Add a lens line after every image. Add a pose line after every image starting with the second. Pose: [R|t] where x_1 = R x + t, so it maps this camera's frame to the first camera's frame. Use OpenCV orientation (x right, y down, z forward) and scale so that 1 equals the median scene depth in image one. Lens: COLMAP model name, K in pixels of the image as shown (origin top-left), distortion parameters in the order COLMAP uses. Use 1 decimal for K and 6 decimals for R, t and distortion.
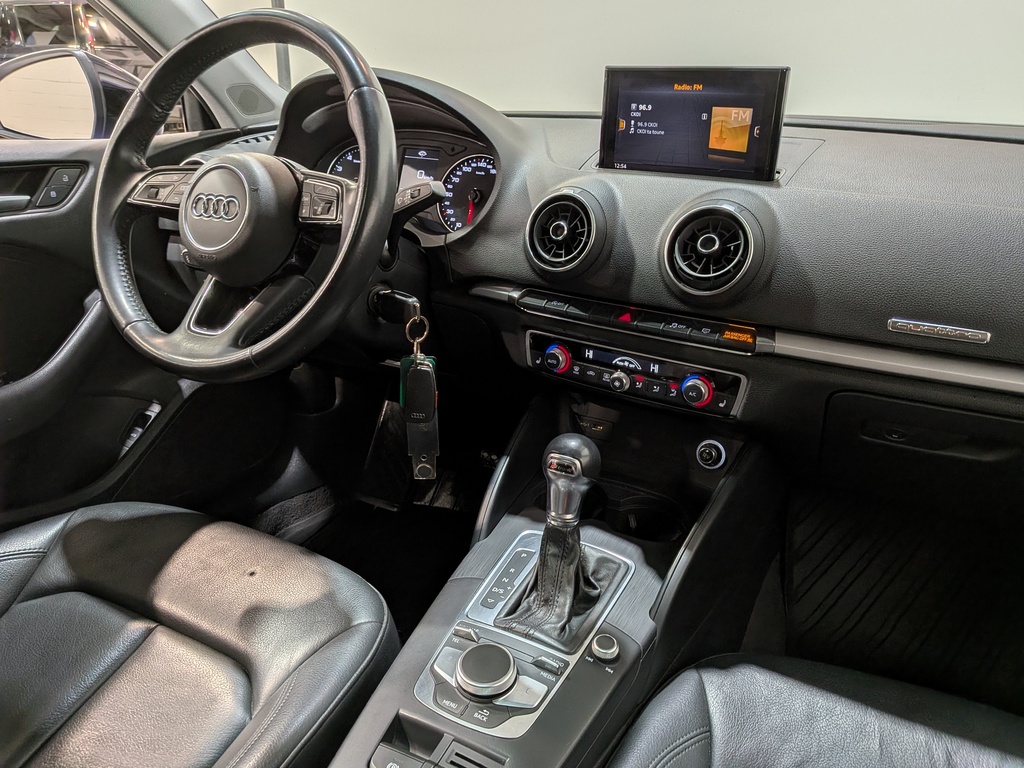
lens RADIAL K [[726.4, 0, 517.8], [0, 726.4, 386.5], [0, 0, 1]] dist [0.085719, -0.148985]
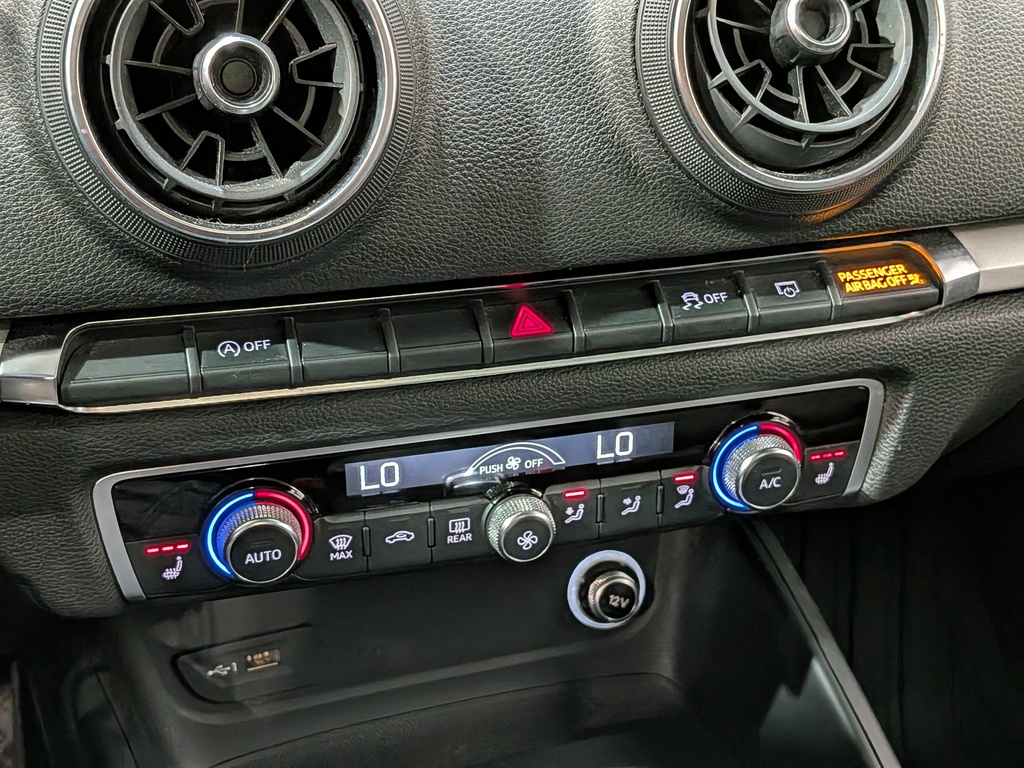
lens RADIAL K [[1495.1, 0, 510.6], [0, 1495.1, 384.8], [0, 0, 1]] dist [-0.001560, -0.011573]
pose [[0.649489, -0.356140, 0.671810, -0.249744], [0.280447, 0.933437, 0.223705, -0.198912], [-0.706763, 0.043113, 0.706135, 0.577818]]
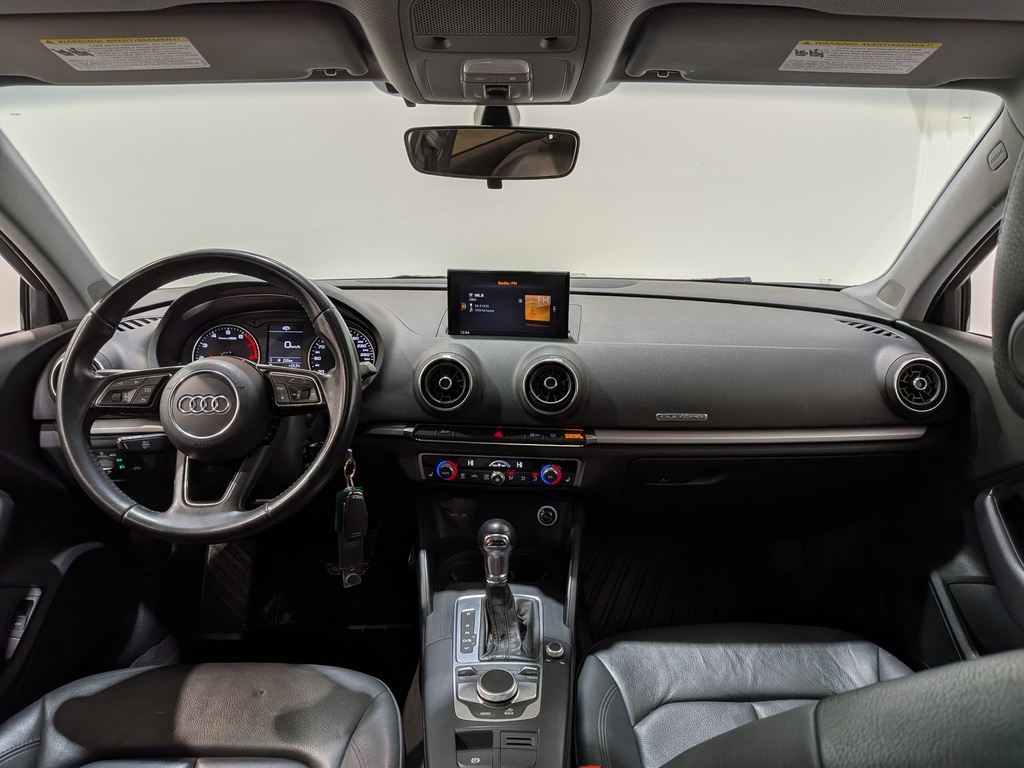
lens RADIAL K [[726.4, 0, 517.8], [0, 726.4, 386.5], [0, 0, 1]] dist [0.085719, -0.148985]
pose [[0.882629, -0.136129, 0.449929, -0.457345], [0.186135, 0.980127, -0.068599, -0.079561], [-0.431649, 0.144295, 0.890426, -0.341430]]
